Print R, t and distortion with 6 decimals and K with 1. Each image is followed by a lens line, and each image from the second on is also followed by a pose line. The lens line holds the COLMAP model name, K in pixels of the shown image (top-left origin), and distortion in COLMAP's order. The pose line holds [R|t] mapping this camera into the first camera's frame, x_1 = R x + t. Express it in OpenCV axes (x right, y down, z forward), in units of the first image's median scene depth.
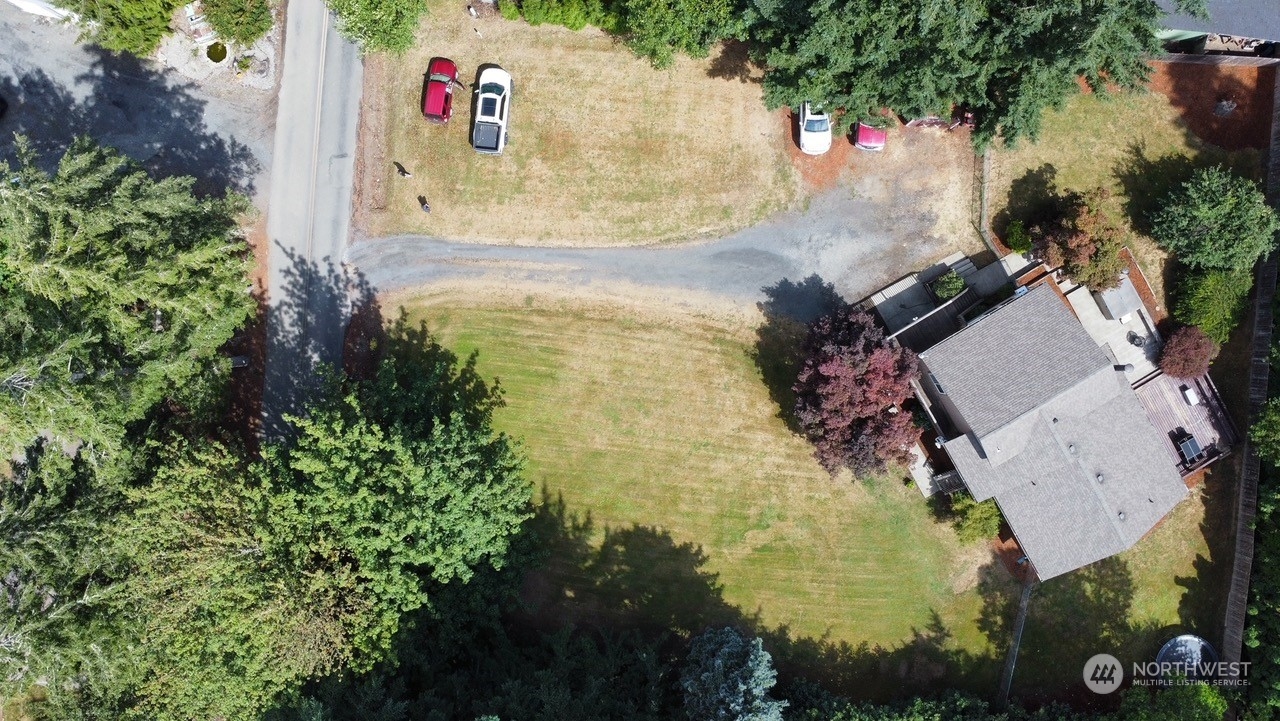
lens RADIAL K [[943.2, 0, 637.4], [0, 943.2, 362.4], [0, 0, 1]] dist [-0.011158, -0.060231]
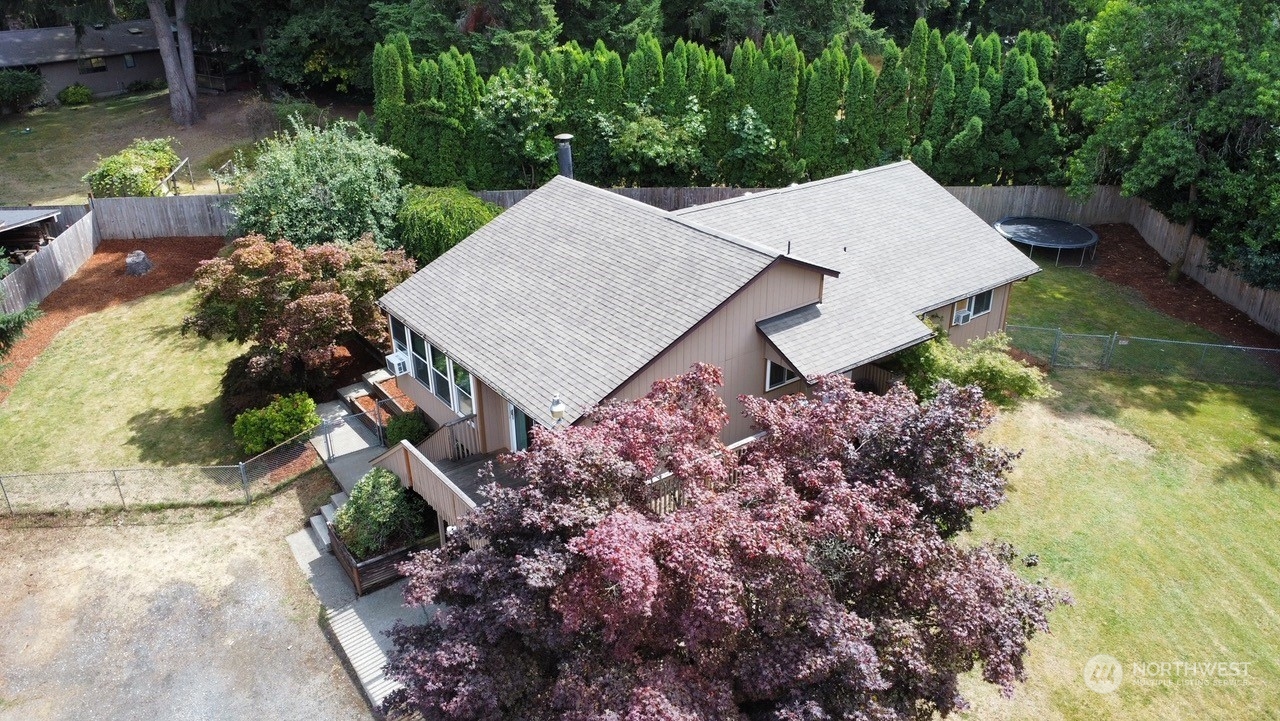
lens RADIAL K [[943.2, 0, 637.4], [0, 943.2, 362.4], [0, 0, 1]] dist [-0.011158, -0.060231]
pose [[-0.115449, -0.423410, 0.898552, 0.018661], [0.992960, -0.073313, 0.093033, -0.008449], [0.026485, 0.902967, 0.428893, 0.779528]]
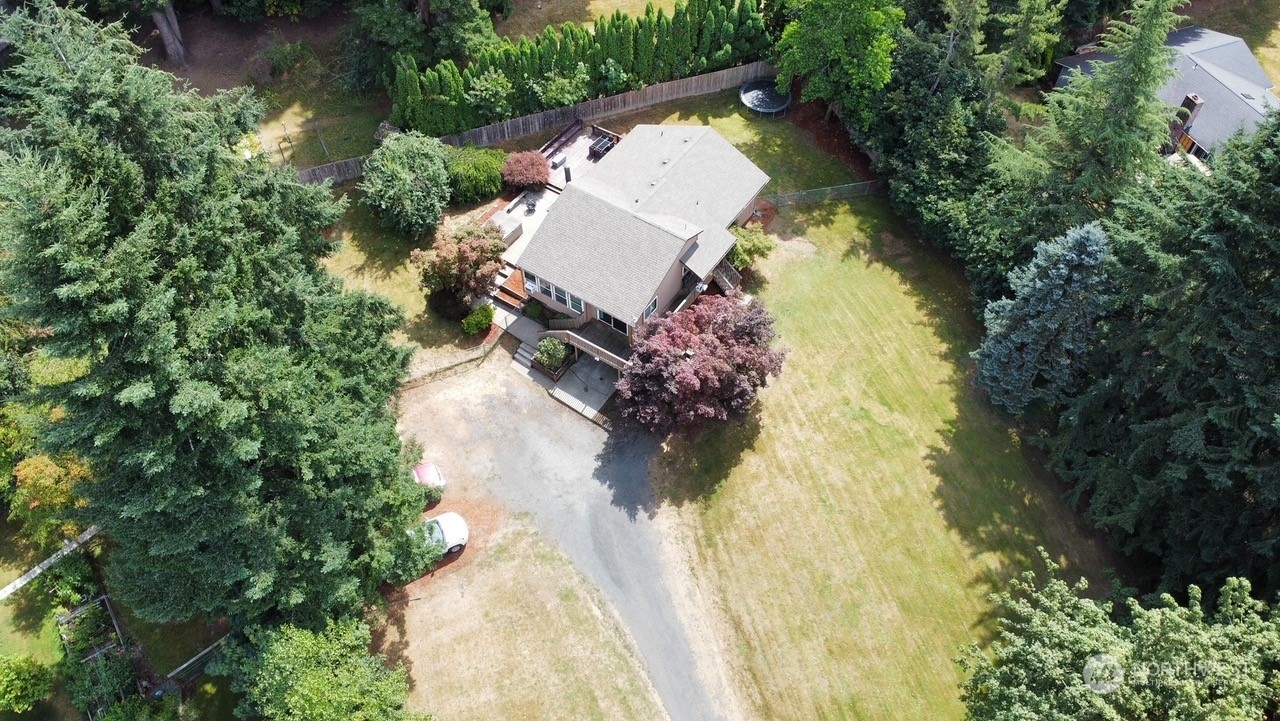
lens RADIAL K [[943.2, 0, 637.4], [0, 943.2, 362.4], [0, 0, 1]] dist [-0.011158, -0.060231]
pose [[-0.434379, -0.708595, 0.556065, -0.248511], [0.900451, -0.356998, 0.248478, -0.239709], [0.022443, 0.608642, 0.793127, 0.233842]]
